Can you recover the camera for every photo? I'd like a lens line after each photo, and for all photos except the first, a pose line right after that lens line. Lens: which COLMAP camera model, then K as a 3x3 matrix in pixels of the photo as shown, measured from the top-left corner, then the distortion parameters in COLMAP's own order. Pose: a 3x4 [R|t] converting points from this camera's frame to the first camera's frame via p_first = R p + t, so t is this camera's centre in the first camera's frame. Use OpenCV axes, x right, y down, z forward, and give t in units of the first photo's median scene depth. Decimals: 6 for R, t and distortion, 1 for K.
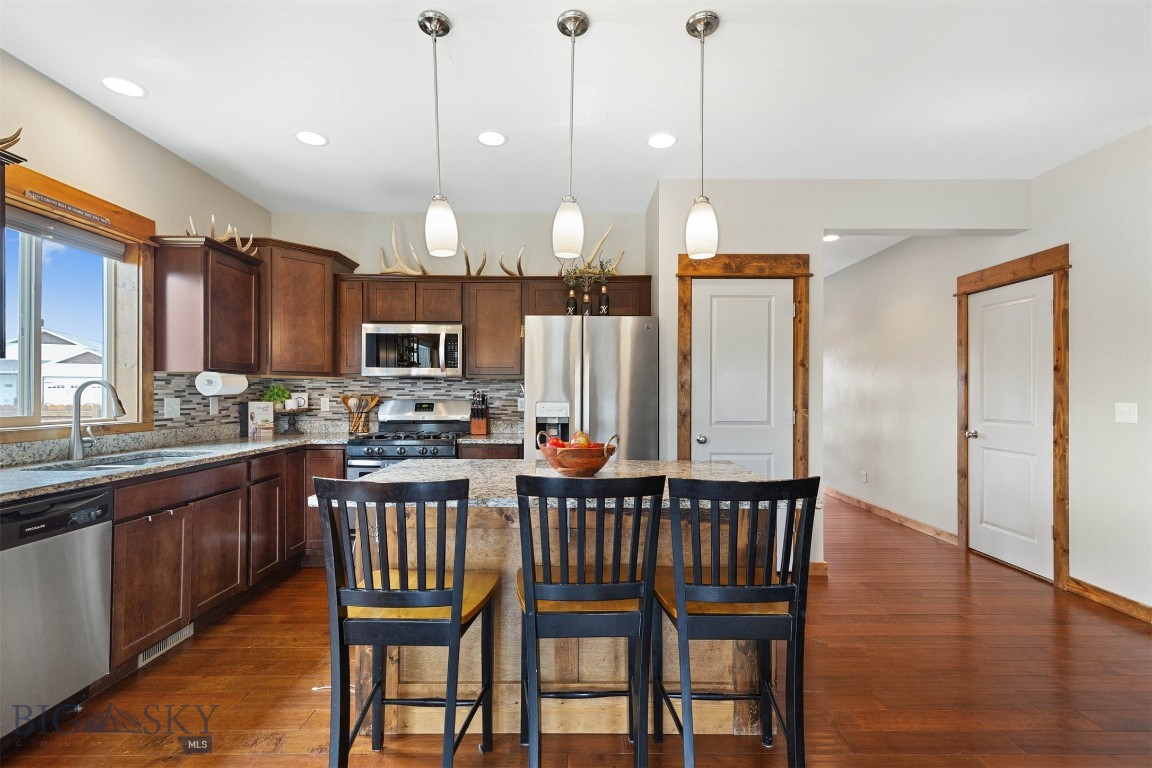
lens RADIAL K [[523.3, 0, 569.7], [0, 523.3, 392.4], [0, 0, 1]] dist [-0.000166, 0.000805]
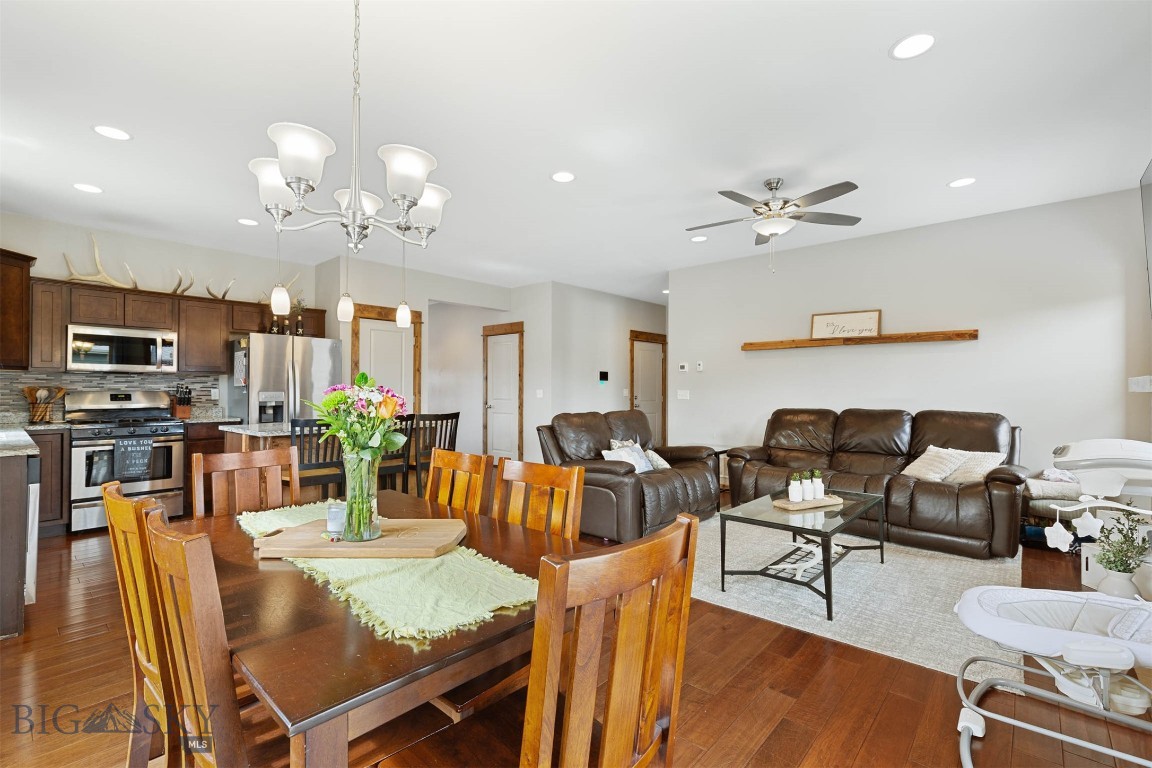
lens RADIAL K [[523.3, 0, 575.4], [0, 523.3, 385.3], [0, 0, 1]] dist [-0.000166, 0.000805]
pose [[0.665918, 0.001336, 0.746024, -0.524489], [-0.001069, 0.999999, -0.000837, 0.000662], [-0.746024, -0.000240, 0.665919, -0.602862]]
